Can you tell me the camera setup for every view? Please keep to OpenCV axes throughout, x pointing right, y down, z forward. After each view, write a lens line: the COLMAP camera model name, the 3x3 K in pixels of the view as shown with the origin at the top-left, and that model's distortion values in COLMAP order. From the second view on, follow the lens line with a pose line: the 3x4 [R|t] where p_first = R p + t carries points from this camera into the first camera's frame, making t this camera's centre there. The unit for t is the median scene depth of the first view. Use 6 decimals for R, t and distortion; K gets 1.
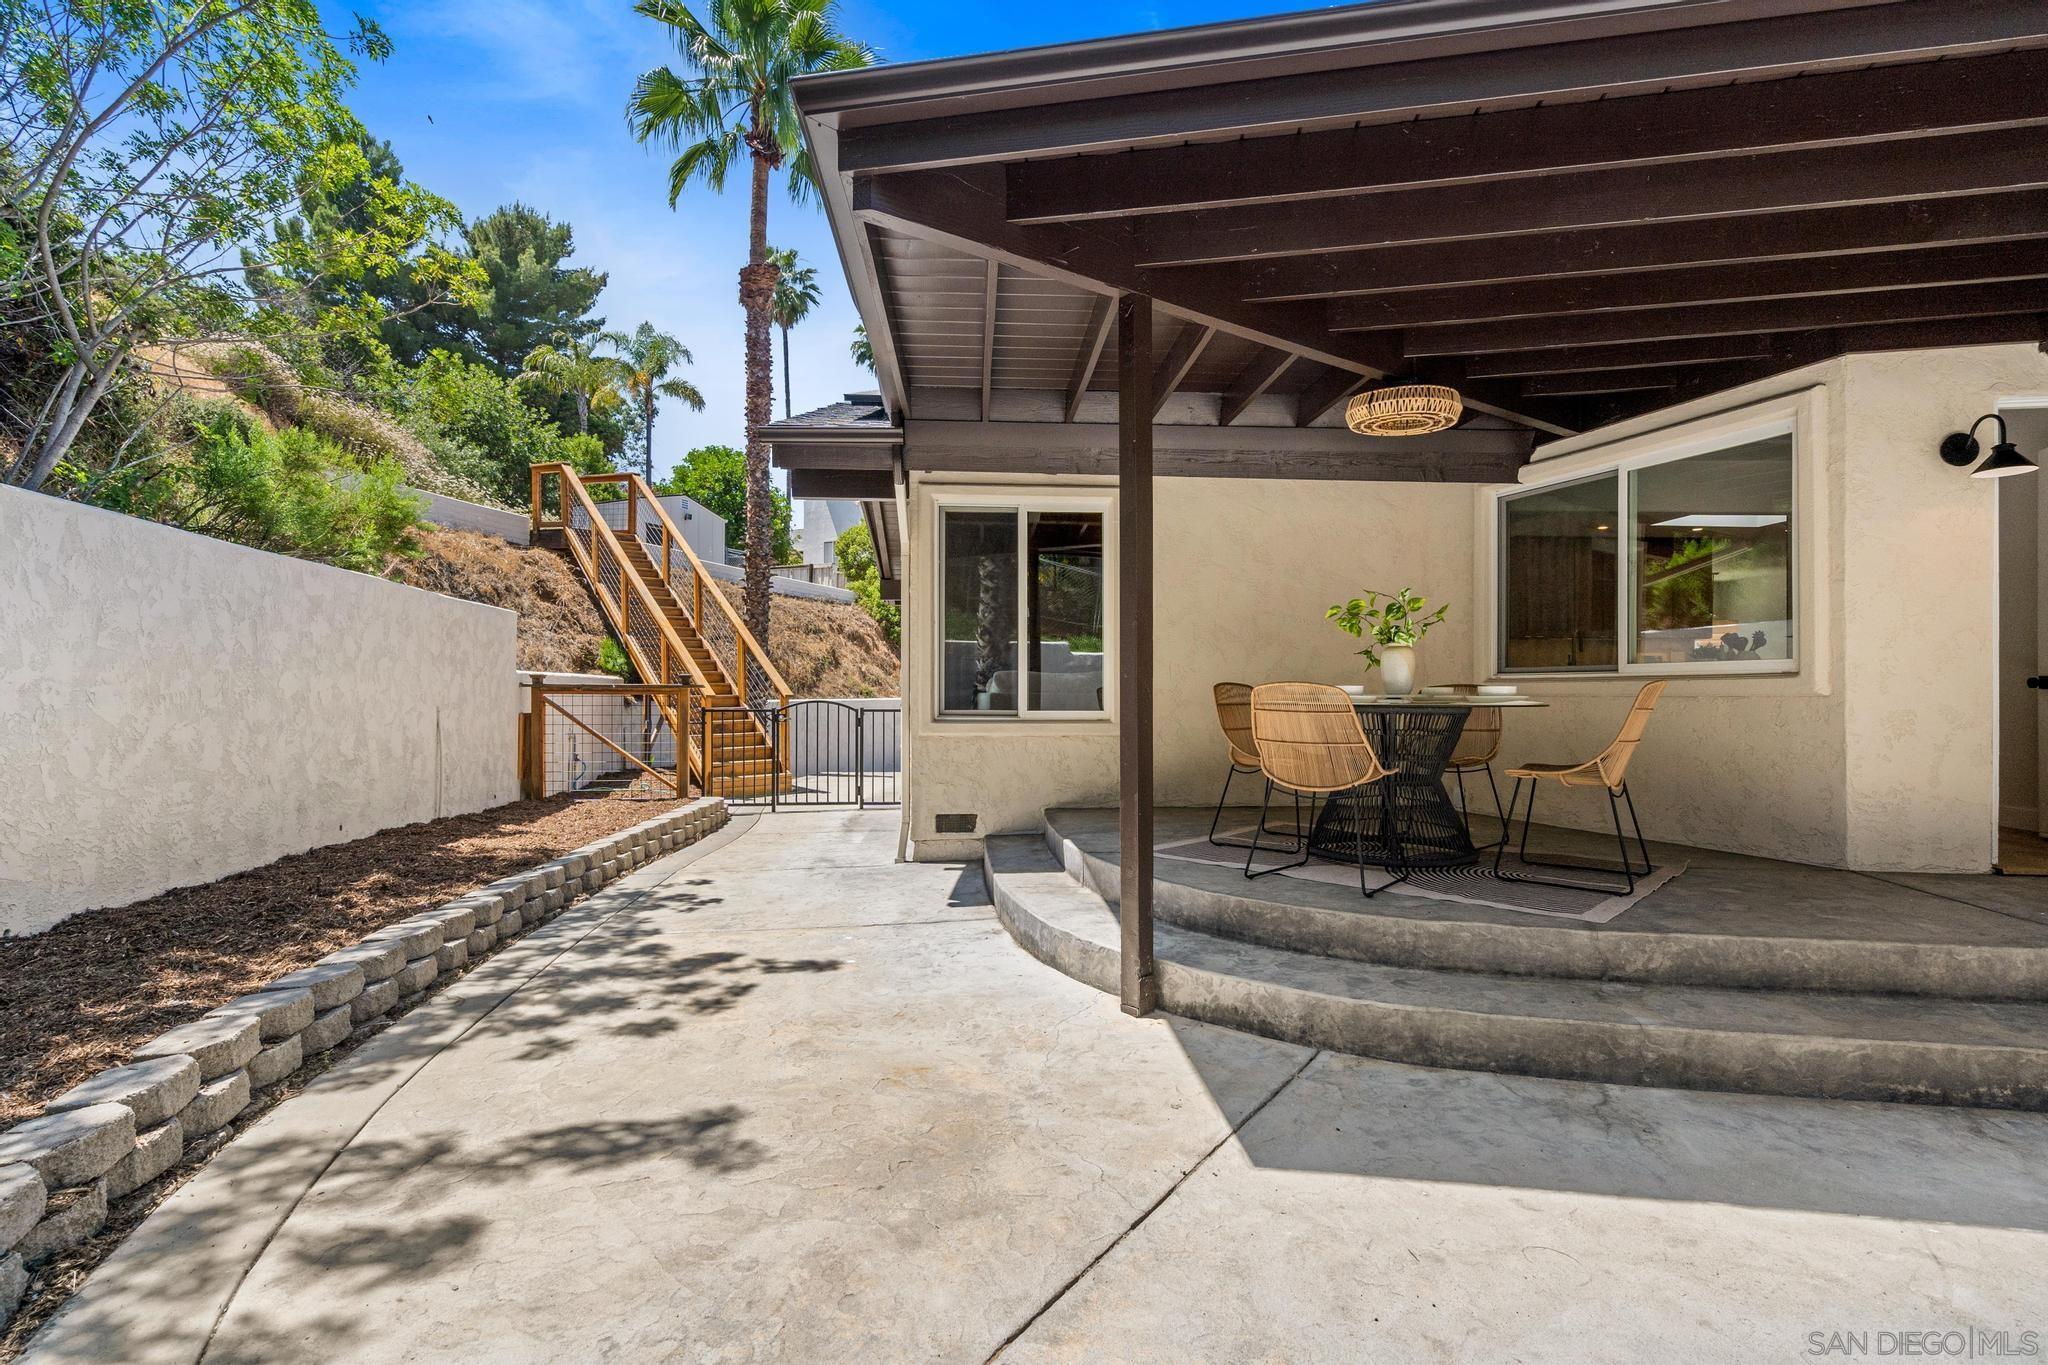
lens RADIAL K [[940.2, 0, 1023.8], [0, 940.2, 702.0], [0, 0, 1]] dist [-0.004385, 0.001749]
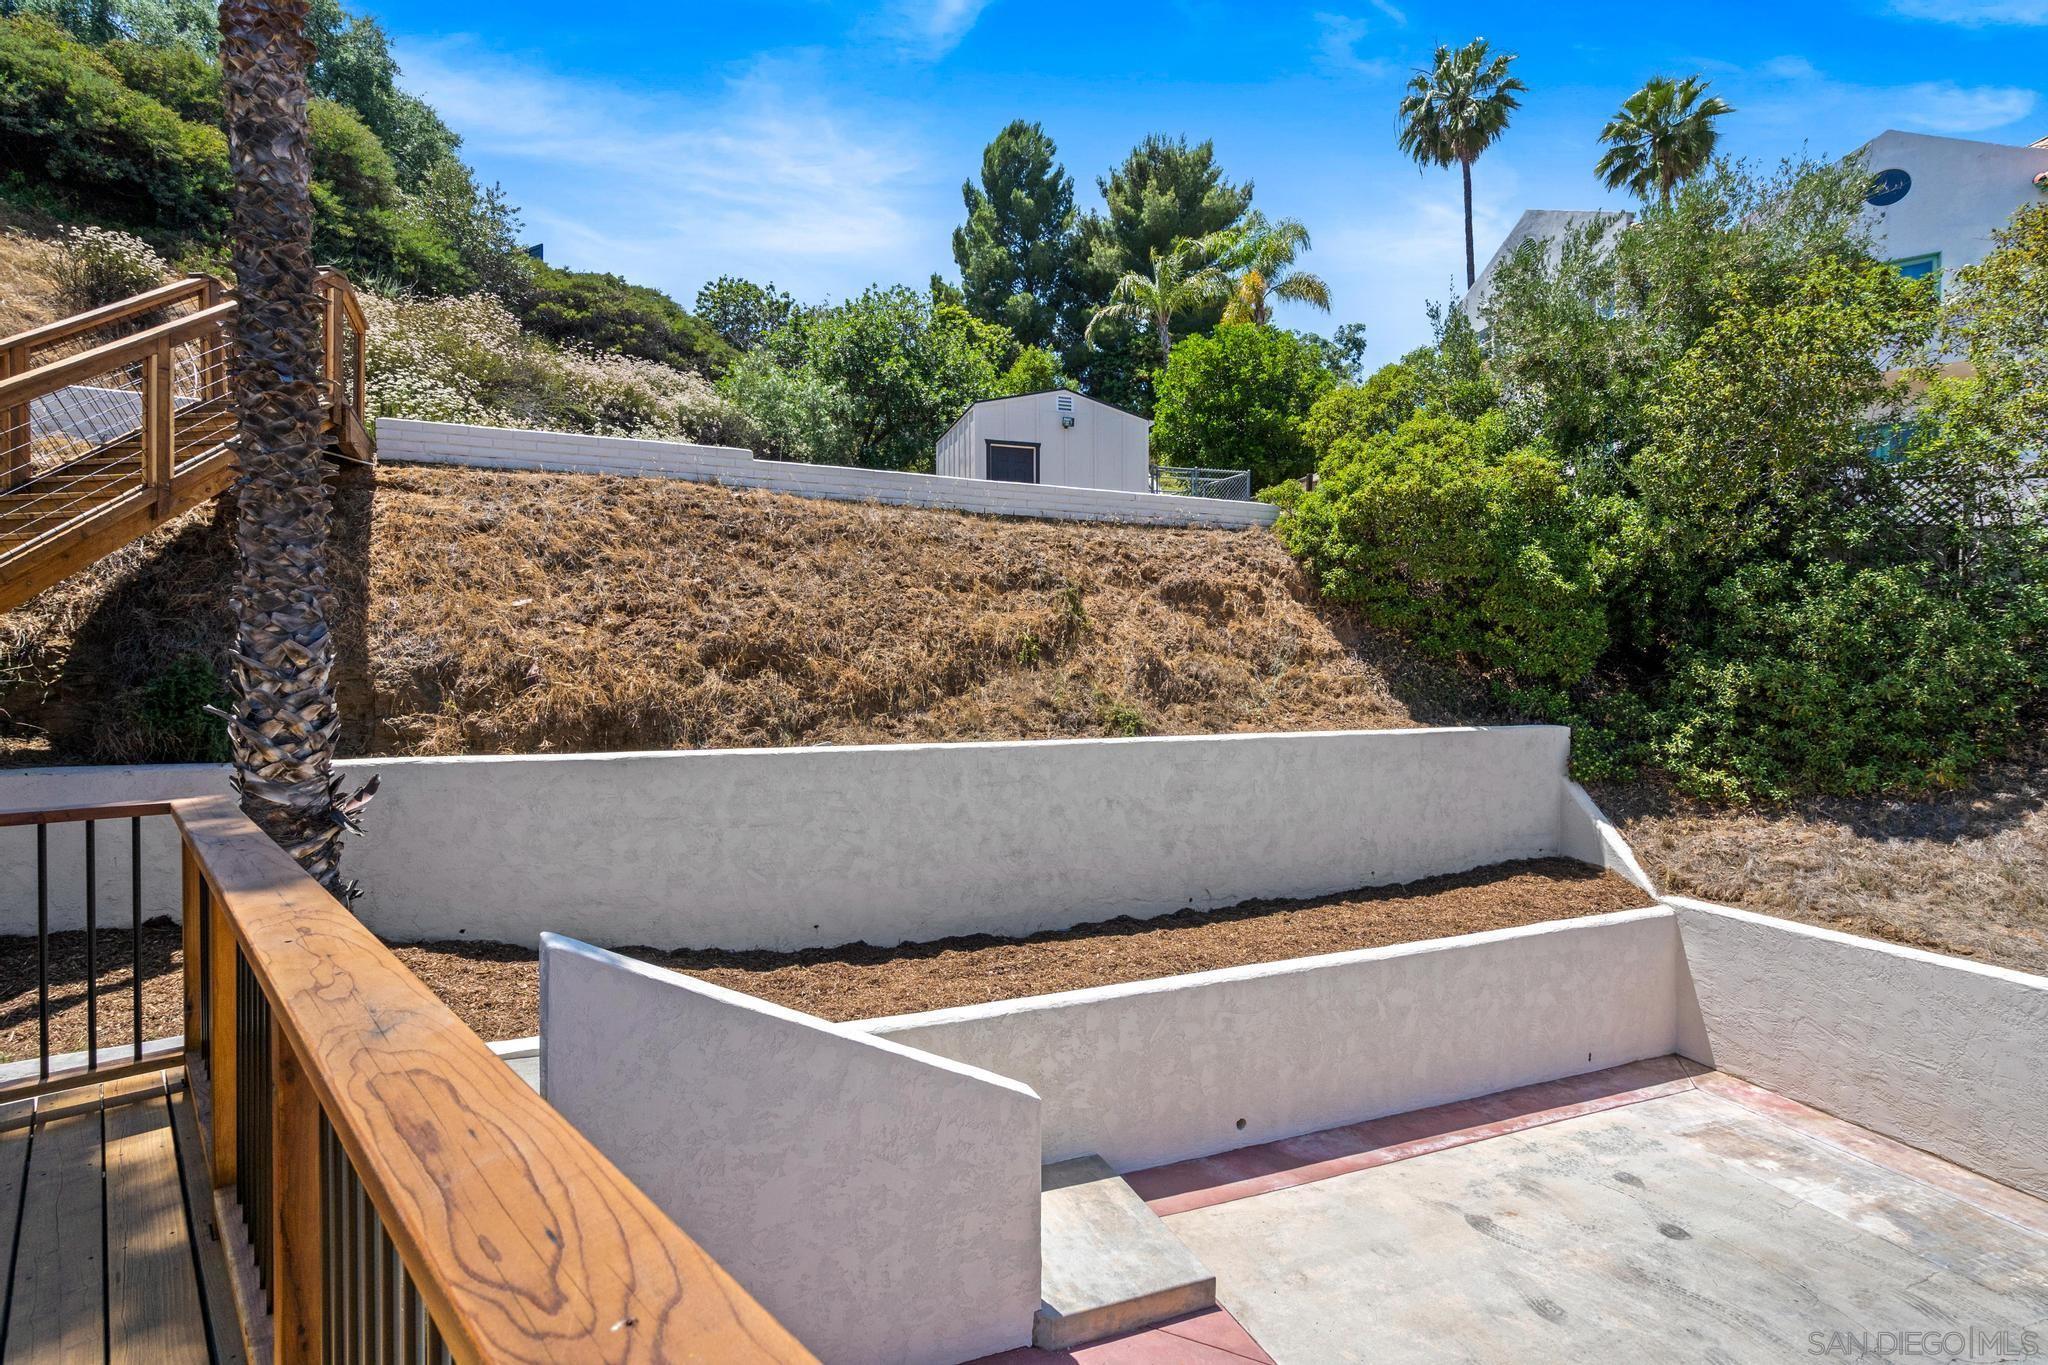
lens RADIAL K [[940.2, 0, 1021.4], [0, 940.2, 687.5], [0, 0, 1]] dist [-0.004385, 0.001749]
pose [[0.654554, 0.018486, -0.755789, 0.065601], [-0.020439, 0.999768, 0.006752, -0.013546], [0.755739, 0.011028, 0.654781, 0.343677]]
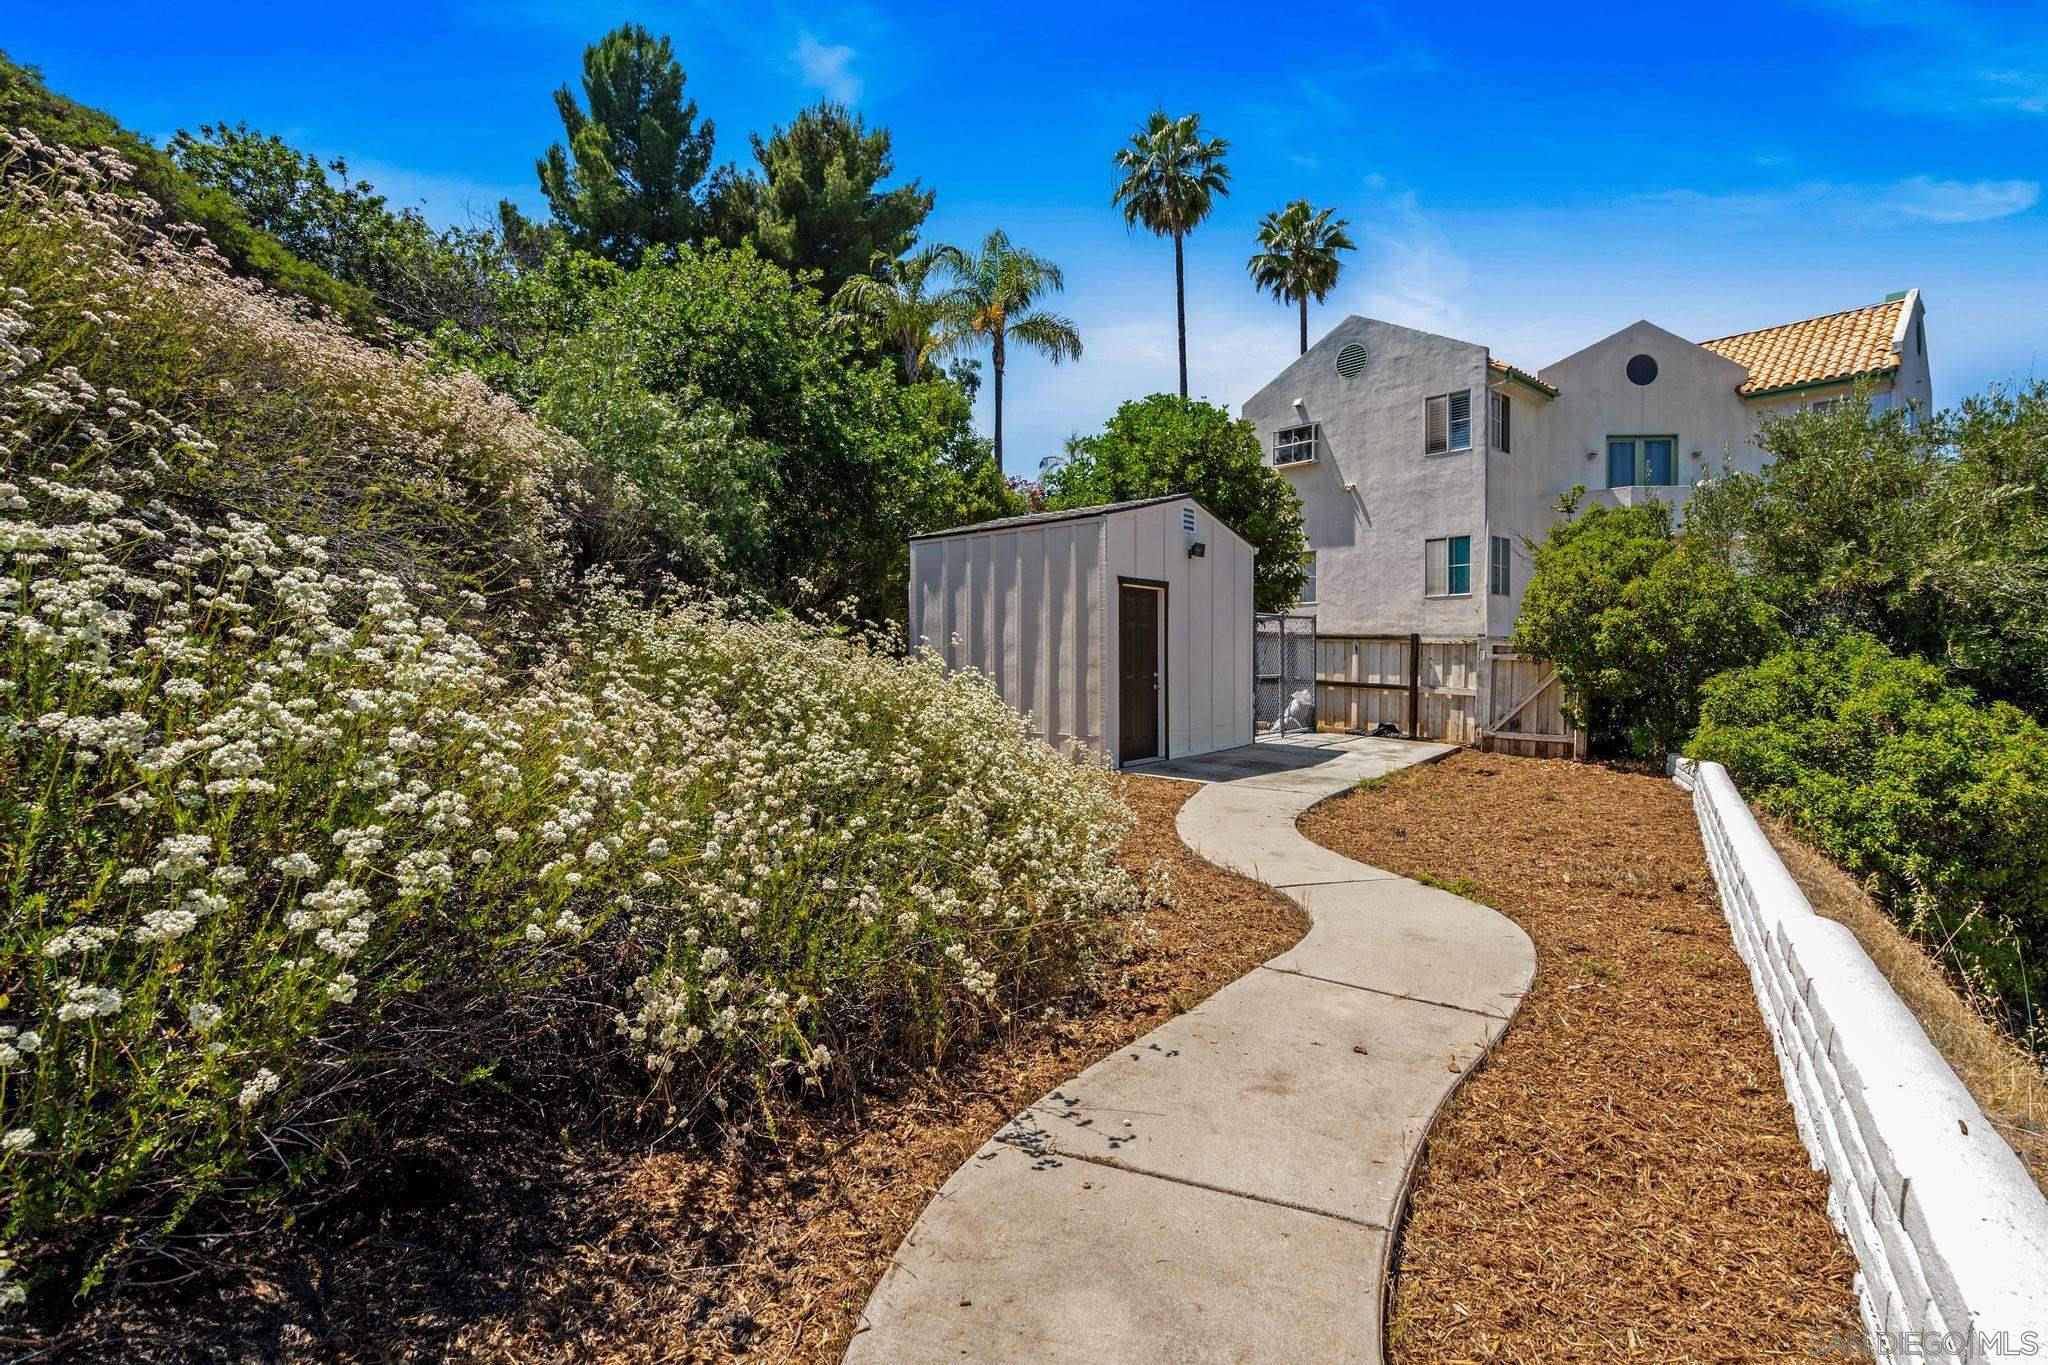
lens RADIAL K [[940.2, 0, 1018.3], [0, 940.2, 689.5], [0, 0, 1]] dist [-0.004385, 0.001749]
pose [[0.958056, 0.010133, -0.286401, -0.185626], [-0.007798, 0.999926, 0.009293, -0.083655], [0.286474, -0.006670, 0.958065, 0.349600]]
